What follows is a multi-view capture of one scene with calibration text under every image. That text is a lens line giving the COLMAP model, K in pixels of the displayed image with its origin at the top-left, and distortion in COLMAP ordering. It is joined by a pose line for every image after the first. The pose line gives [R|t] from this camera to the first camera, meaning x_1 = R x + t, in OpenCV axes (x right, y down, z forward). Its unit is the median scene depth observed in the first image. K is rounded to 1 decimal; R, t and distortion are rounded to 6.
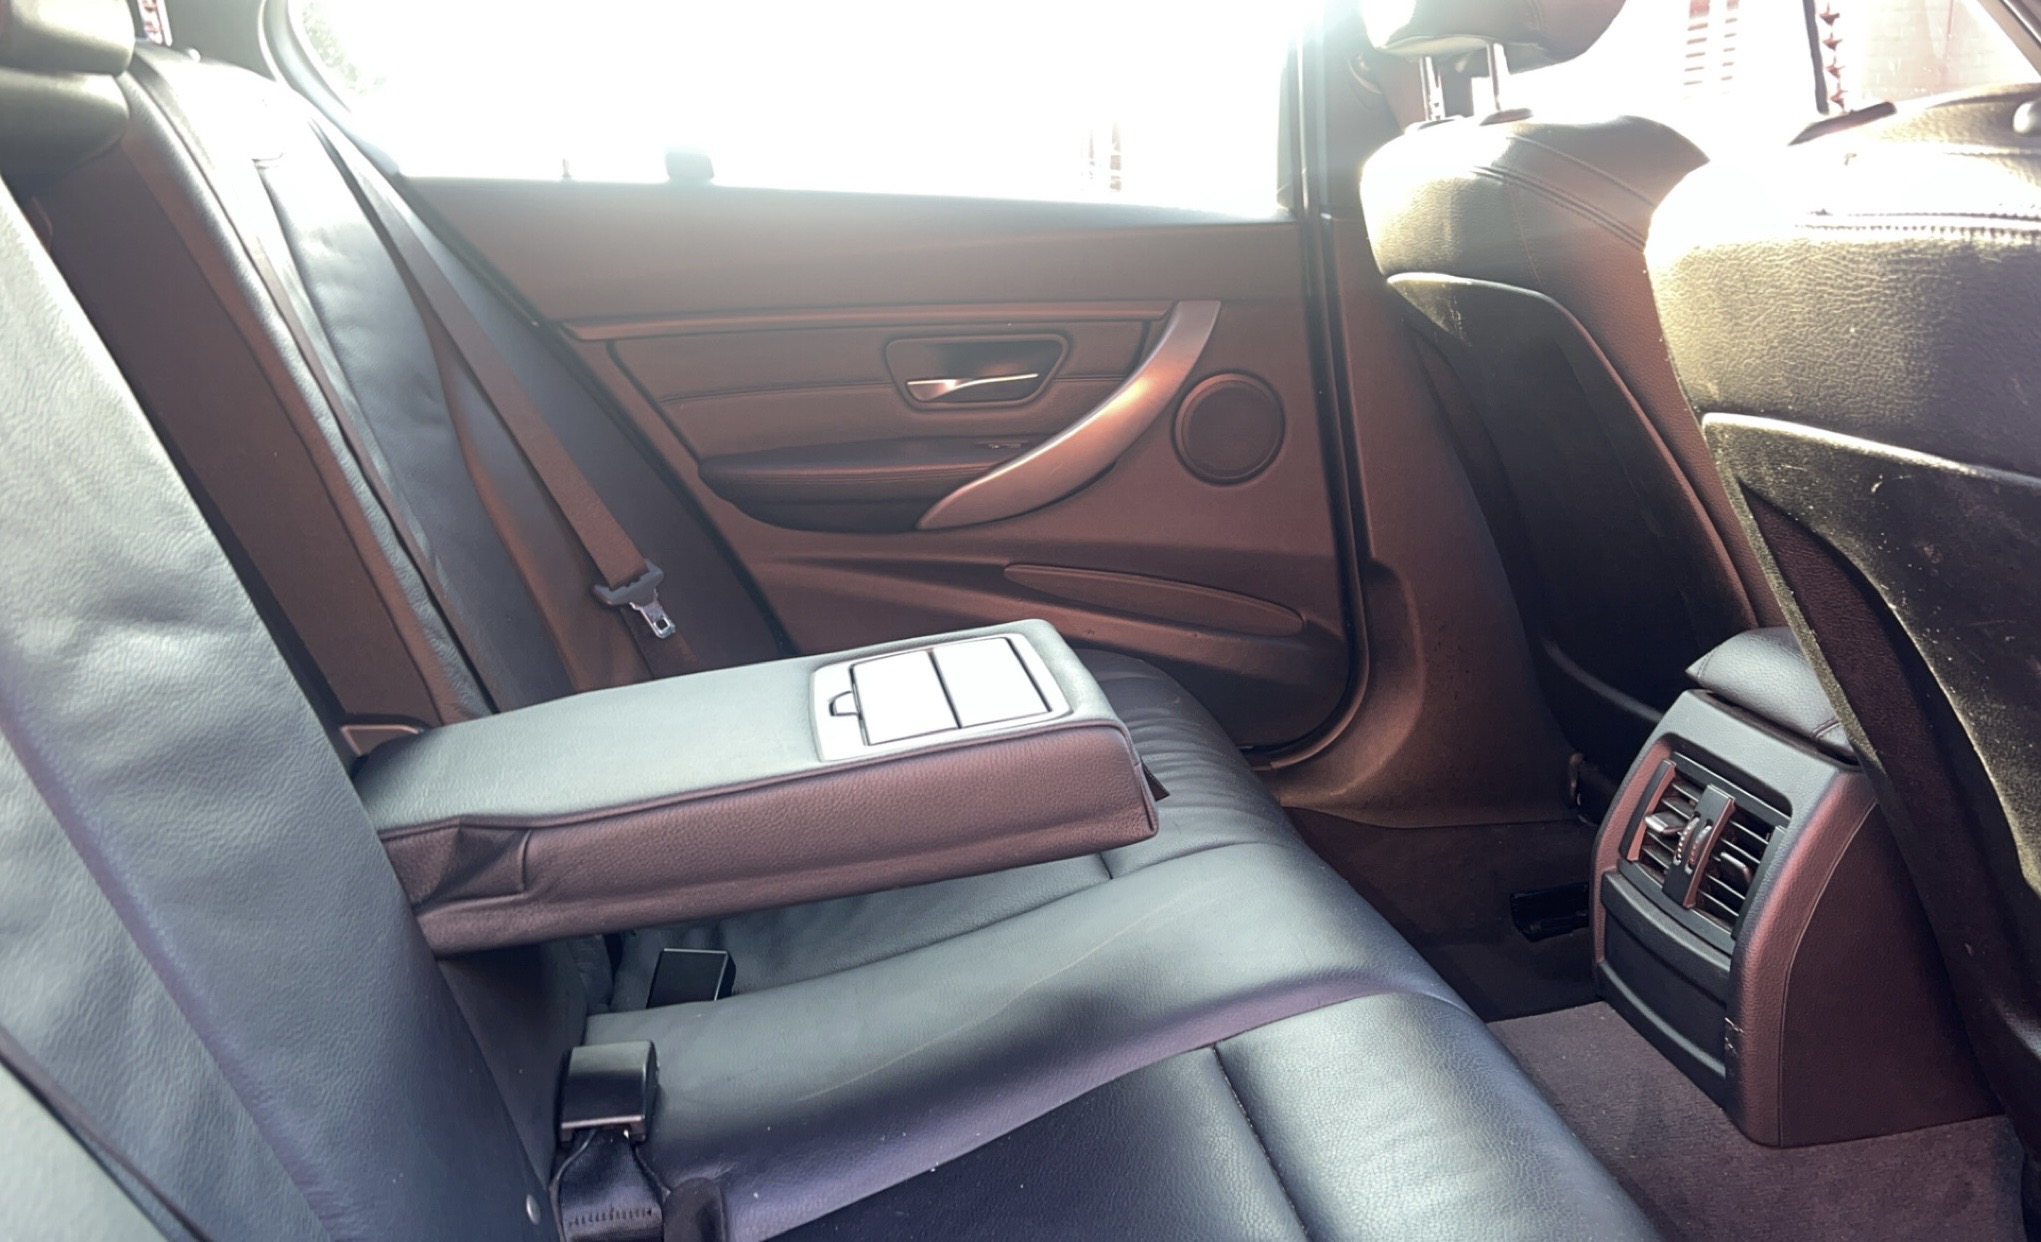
lens RADIAL K [[1855.0, 0, 1020.5], [0, 1855.0, 621.0], [0, 0, 1]] dist [-0.002144, -0.003028]
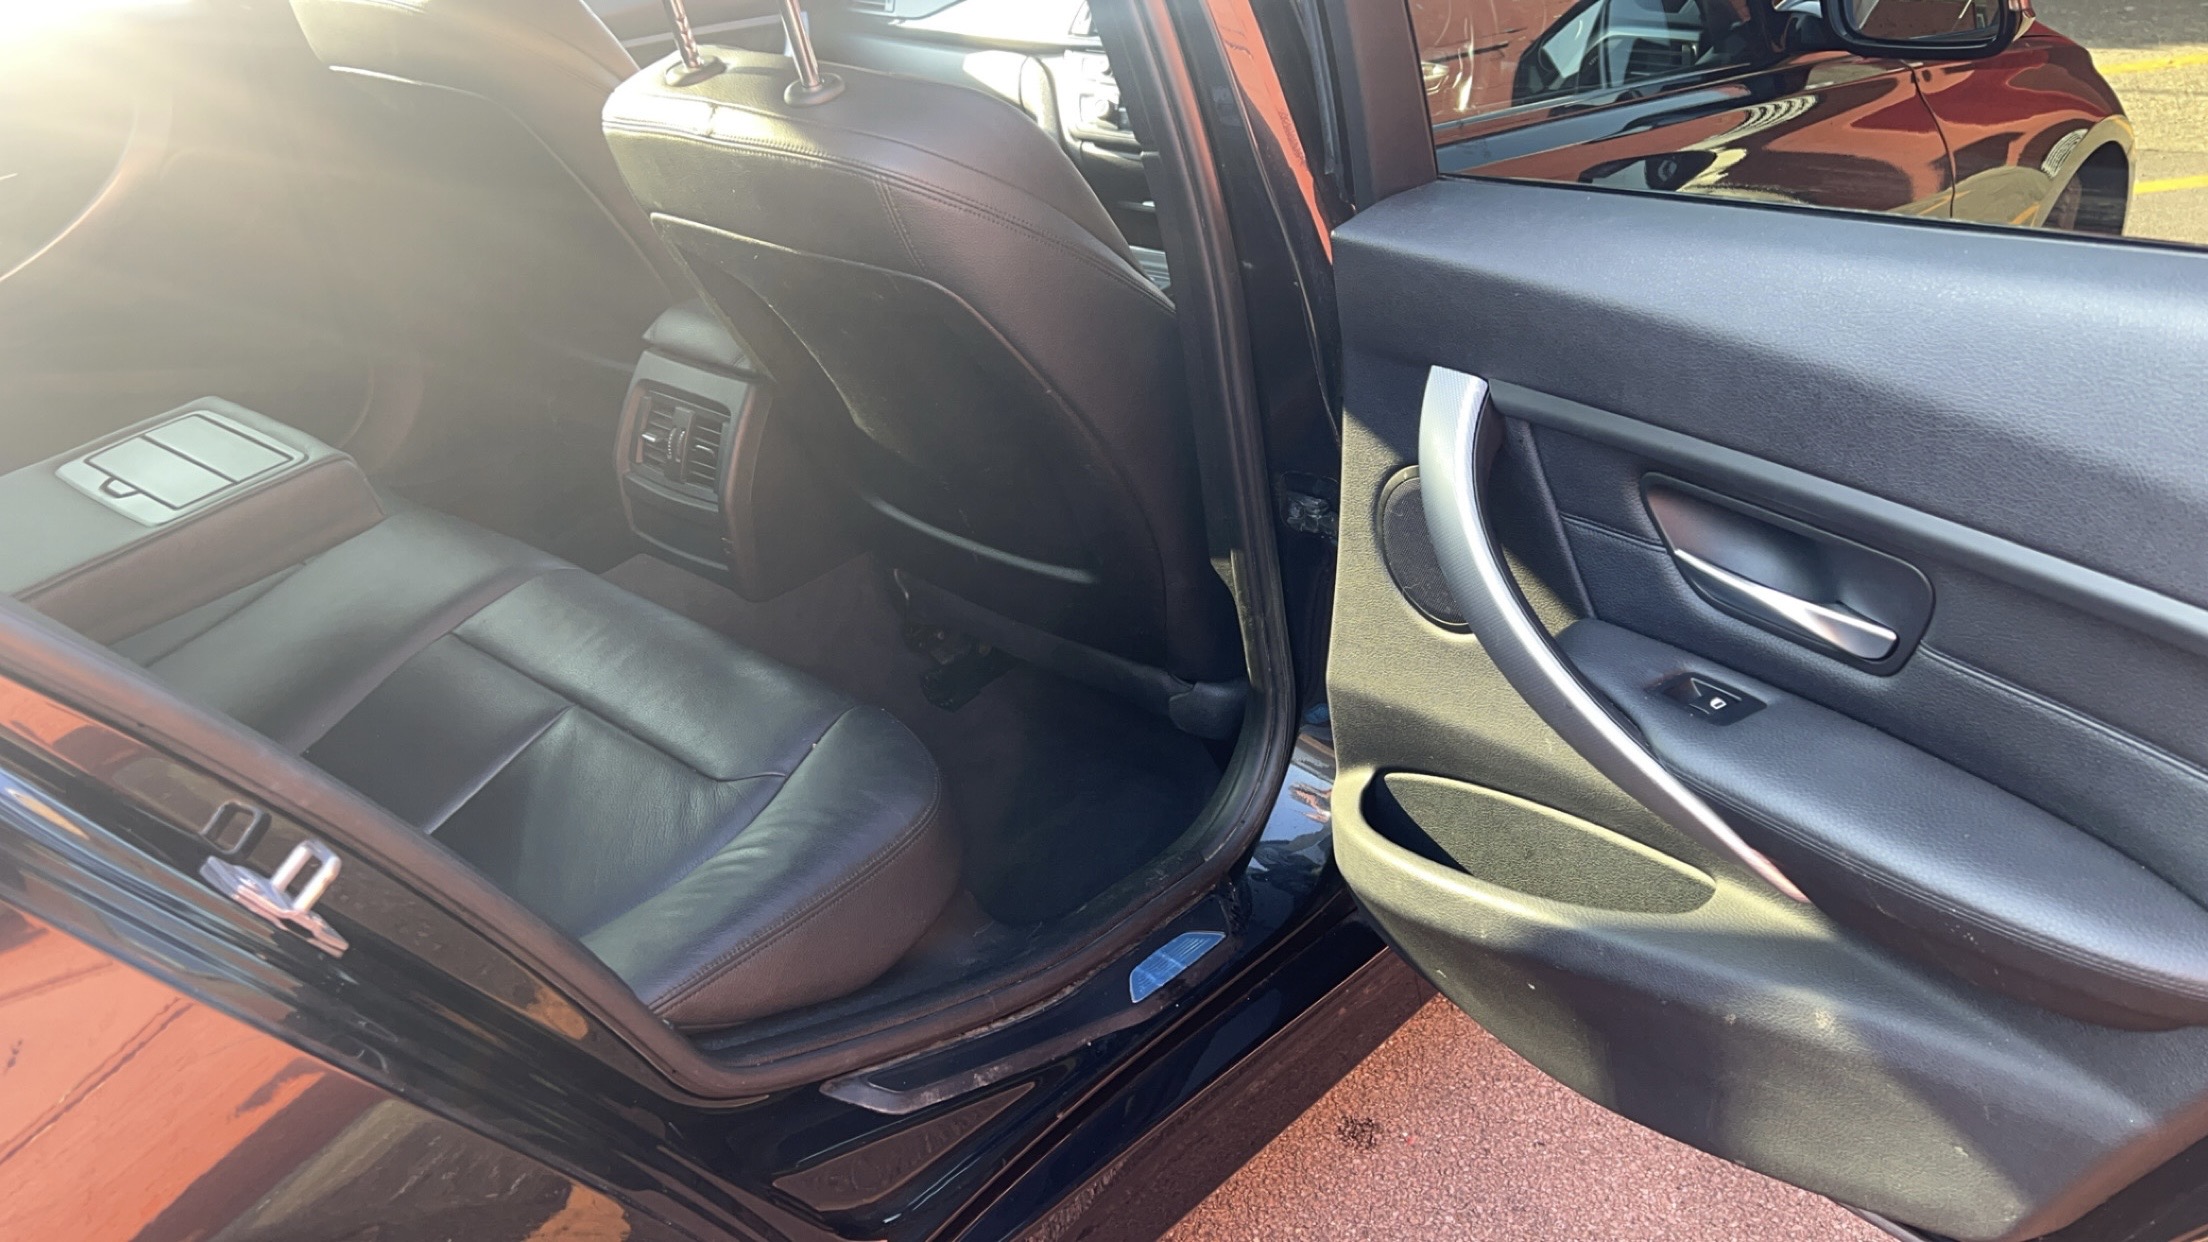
lens RADIAL K [[1754.5, 0, 1104.0], [0, 1754.5, 621.0], [0, 0, 1]] dist [0.097759, -0.181205]
pose [[0.776866, -0.290434, 0.558684, -0.283620], [0.163698, 0.949919, 0.266191, -0.092206], [-0.608015, -0.115339, 0.785503, -0.516502]]
